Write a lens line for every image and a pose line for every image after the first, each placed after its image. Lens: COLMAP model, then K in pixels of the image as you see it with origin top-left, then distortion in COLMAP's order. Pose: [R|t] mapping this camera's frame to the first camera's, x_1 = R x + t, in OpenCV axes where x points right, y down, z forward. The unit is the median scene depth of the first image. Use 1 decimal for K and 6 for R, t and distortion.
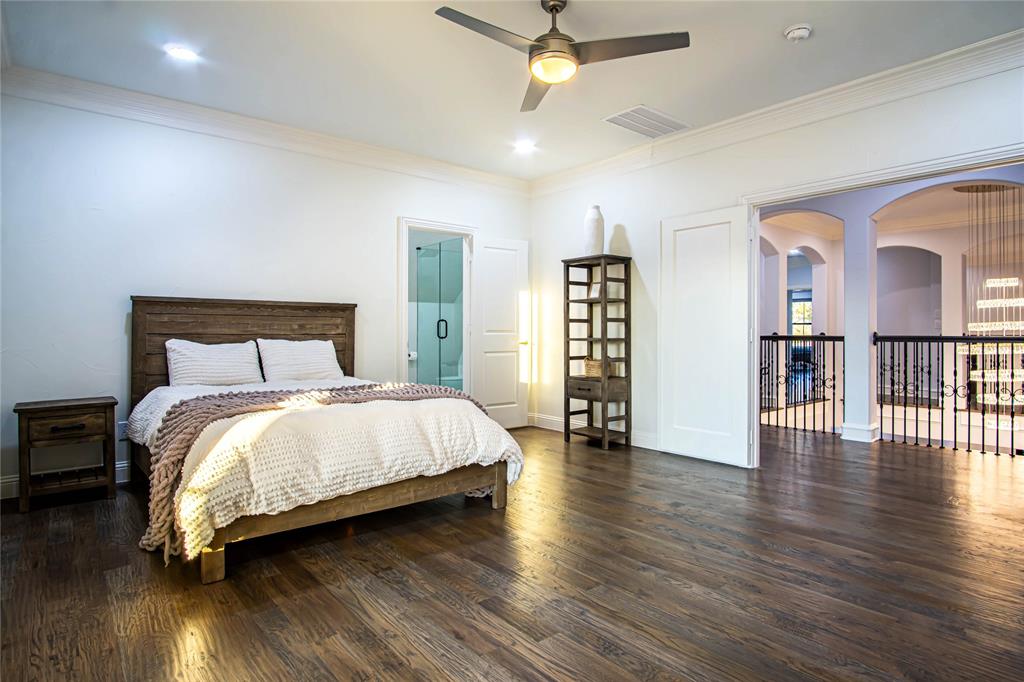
lens RADIAL K [[550.7, 0, 514.7], [0, 550.7, 332.2], [0, 0, 1]] dist [-0.031955, 0.000577]
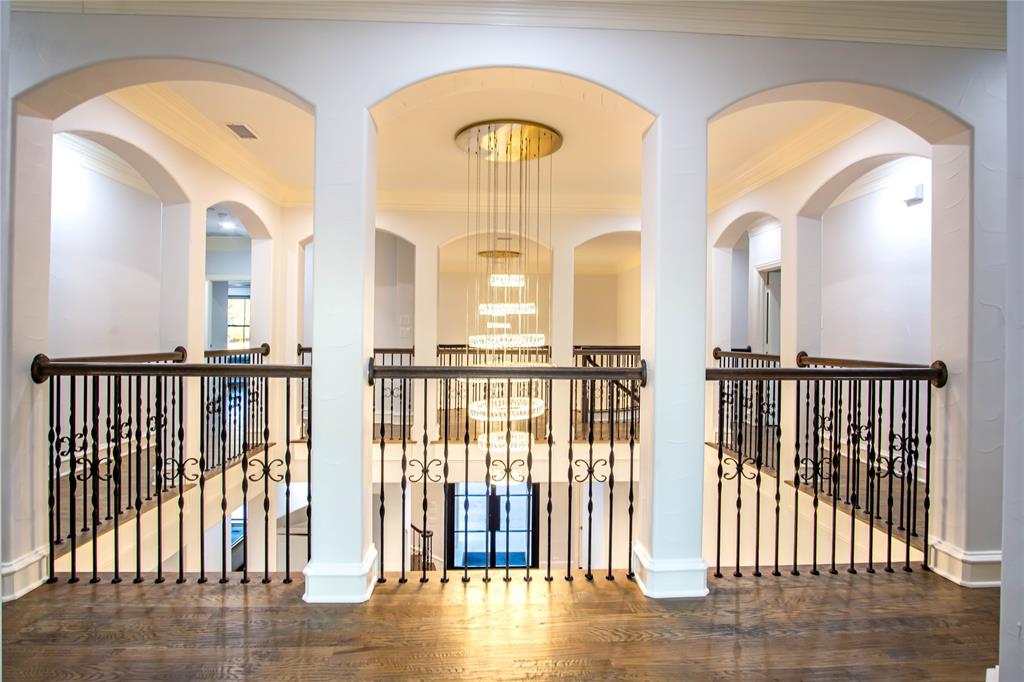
lens RADIAL K [[550.7, 0, 514.7], [0, 550.7, 332.2], [0, 0, 1]] dist [-0.031955, 0.000577]
pose [[0.591160, 0.000857, 0.806554, 0.389941], [-0.002960, 0.999995, 0.001107, -0.029747], [-0.806549, -0.003041, 0.591159, 0.682811]]
